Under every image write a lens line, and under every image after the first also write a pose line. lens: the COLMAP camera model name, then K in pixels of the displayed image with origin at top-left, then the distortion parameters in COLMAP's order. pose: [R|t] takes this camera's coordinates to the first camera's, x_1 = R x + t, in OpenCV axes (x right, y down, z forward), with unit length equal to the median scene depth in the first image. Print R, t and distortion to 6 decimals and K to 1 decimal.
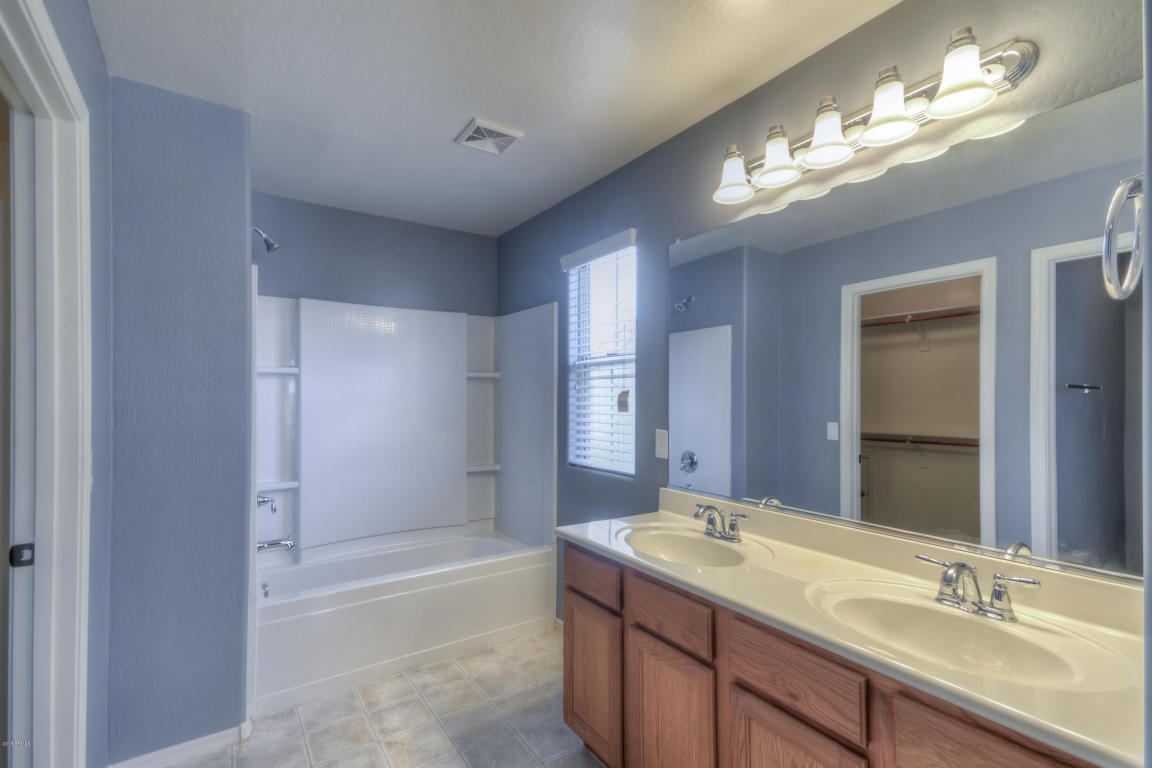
lens RADIAL K [[523.0, 0, 577.7], [0, 523.0, 408.6], [0, 0, 1]] dist [0.038211, -0.006908]
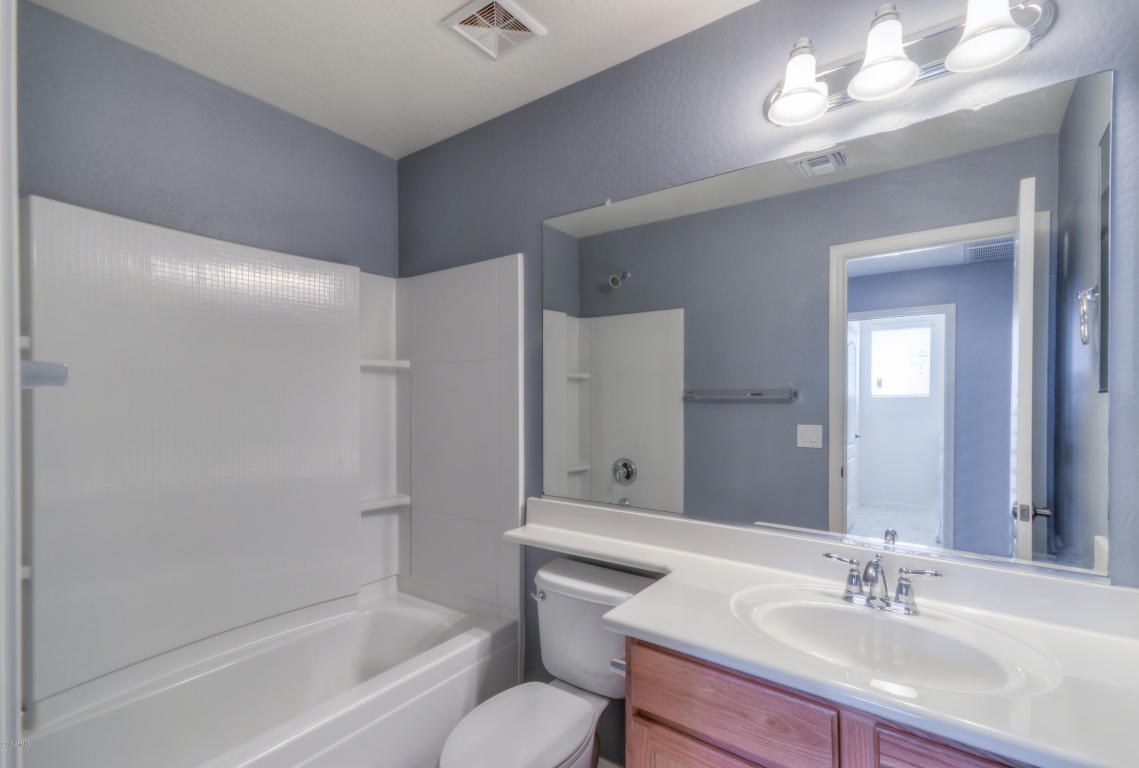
lens RADIAL K [[529.8, 0, 550.0], [0, 529.8, 403.1], [0, 0, 1]] dist [0.062558, 0.001533]
pose [[0.951585, -0.015137, 0.307012, -0.222111], [0.017952, 0.999819, -0.006345, -0.005743], [-0.306860, 0.011549, 0.951684, 0.338373]]
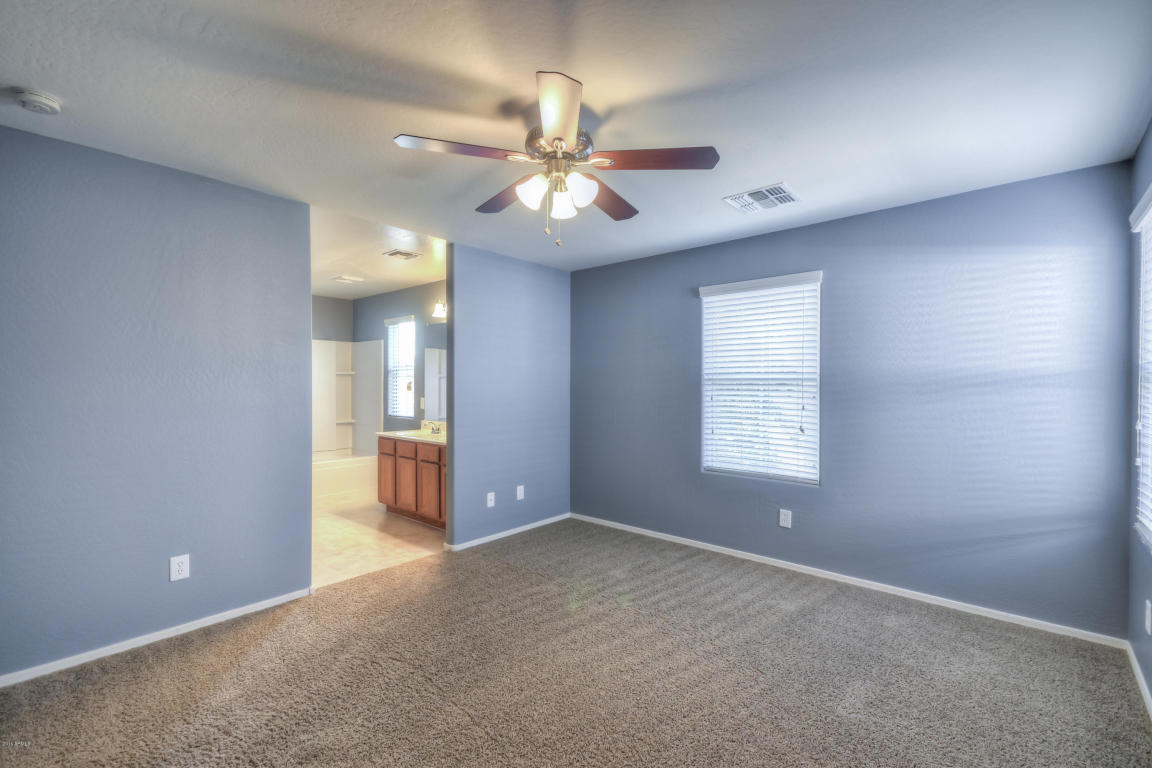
lens RADIAL K [[523.0, 0, 568.8], [0, 523.0, 388.3], [0, 0, 1]] dist [0.038211, -0.006908]
pose [[0.973493, -0.007737, 0.228585, 0.210562], [0.009336, 0.999939, -0.005915, 0.013585], [-0.228525, 0.007892, 0.973506, -1.276445]]
